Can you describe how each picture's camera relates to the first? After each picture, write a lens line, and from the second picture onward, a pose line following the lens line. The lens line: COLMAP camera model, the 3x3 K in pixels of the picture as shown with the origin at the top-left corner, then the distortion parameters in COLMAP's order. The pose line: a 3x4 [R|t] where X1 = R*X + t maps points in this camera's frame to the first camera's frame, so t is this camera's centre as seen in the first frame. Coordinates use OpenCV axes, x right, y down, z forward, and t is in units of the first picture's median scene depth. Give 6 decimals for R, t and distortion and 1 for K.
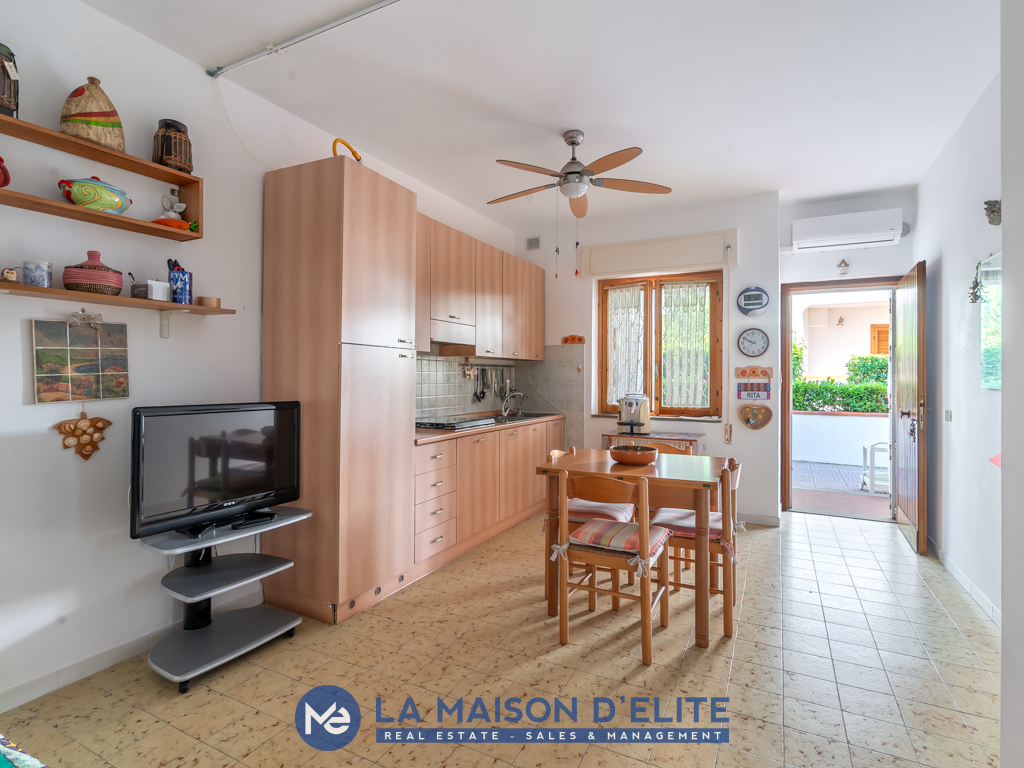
lens RADIAL K [[515.7, 0, 522.2], [0, 515.7, 369.8], [0, 0, 1]] dist [-0.006012, -0.000371]
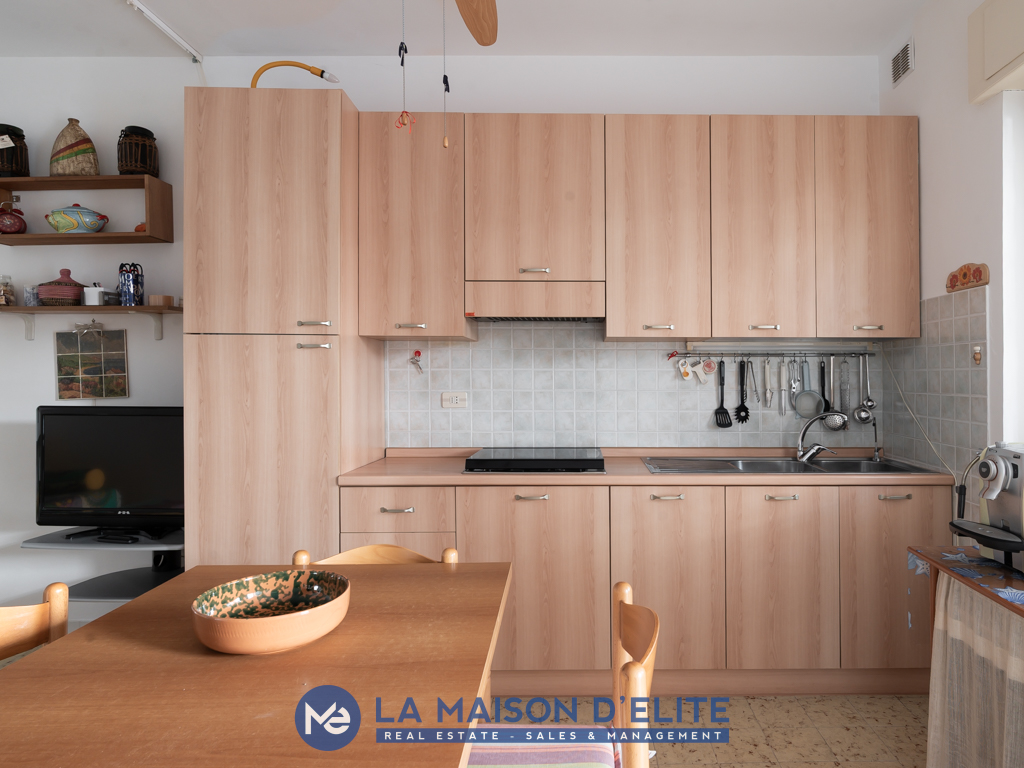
lens RADIAL K [[624.7, 0, 556.1], [0, 624.7, 376.5], [0, 0, 1]] dist [-0.014552, -0.000093]
pose [[0.460054, -0.001977, -0.887888, 0.853934], [0.013061, 0.999904, 0.004541, 0.016987], [0.887795, -0.013686, 0.460036, 1.258850]]
